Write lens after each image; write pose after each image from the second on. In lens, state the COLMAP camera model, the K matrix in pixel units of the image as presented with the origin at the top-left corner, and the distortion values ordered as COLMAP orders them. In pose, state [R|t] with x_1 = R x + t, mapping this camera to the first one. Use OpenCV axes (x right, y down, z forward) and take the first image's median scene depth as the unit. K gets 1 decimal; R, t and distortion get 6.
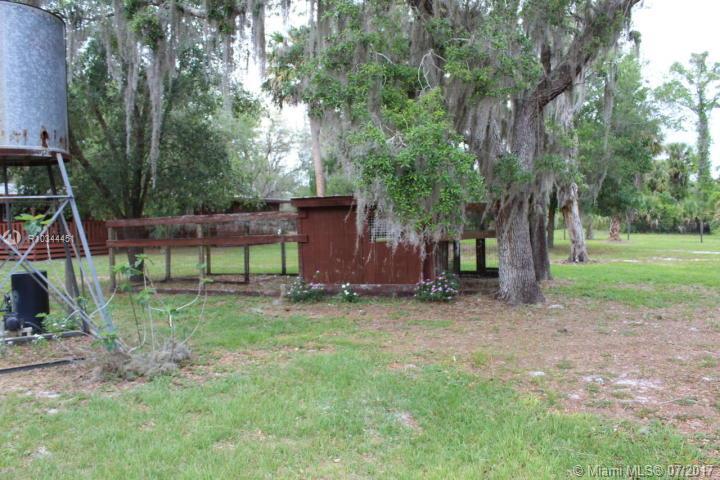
lens RADIAL K [[607.7, 0, 353.6], [0, 607.7, 234.2], [0, 0, 1]] dist [-0.108298, 0.074127]
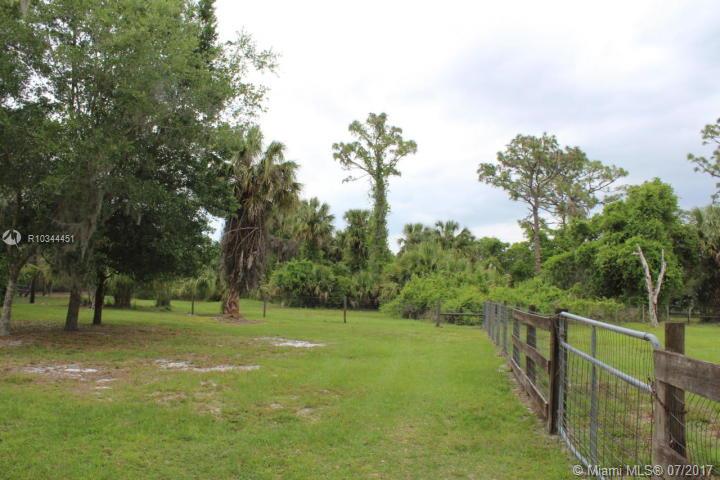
lens RADIAL K [[607.7, 0, 365.6], [0, 607.7, 234.3], [0, 0, 1]] dist [-0.108298, 0.074127]
pose [[0.900286, 0.071517, 0.429384, 0.208901], [-0.022914, 0.992830, -0.117318, -0.007478], [-0.434695, 0.095781, 0.895470, 0.201832]]
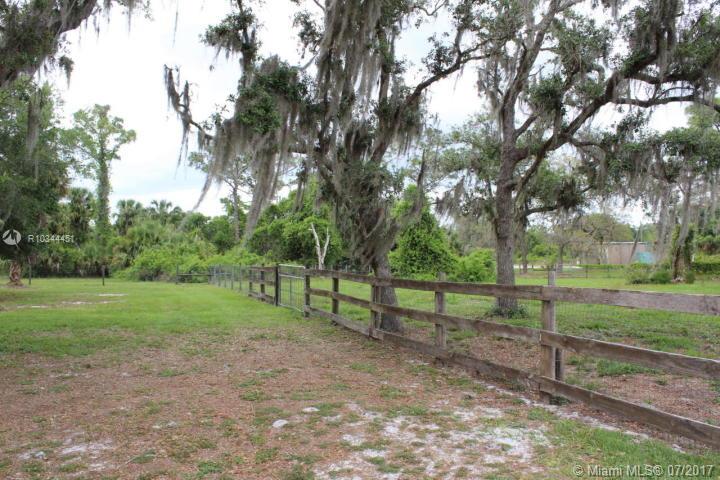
lens RADIAL K [[607.7, 0, 364.3], [0, 607.7, 237.5], [0, 0, 1]] dist [-0.108298, 0.074127]
pose [[0.579444, 0.032890, 0.814348, 0.000119], [0.023053, 0.998124, -0.056716, 0.000229], [-0.814686, 0.051637, 0.577599, 0.013672]]
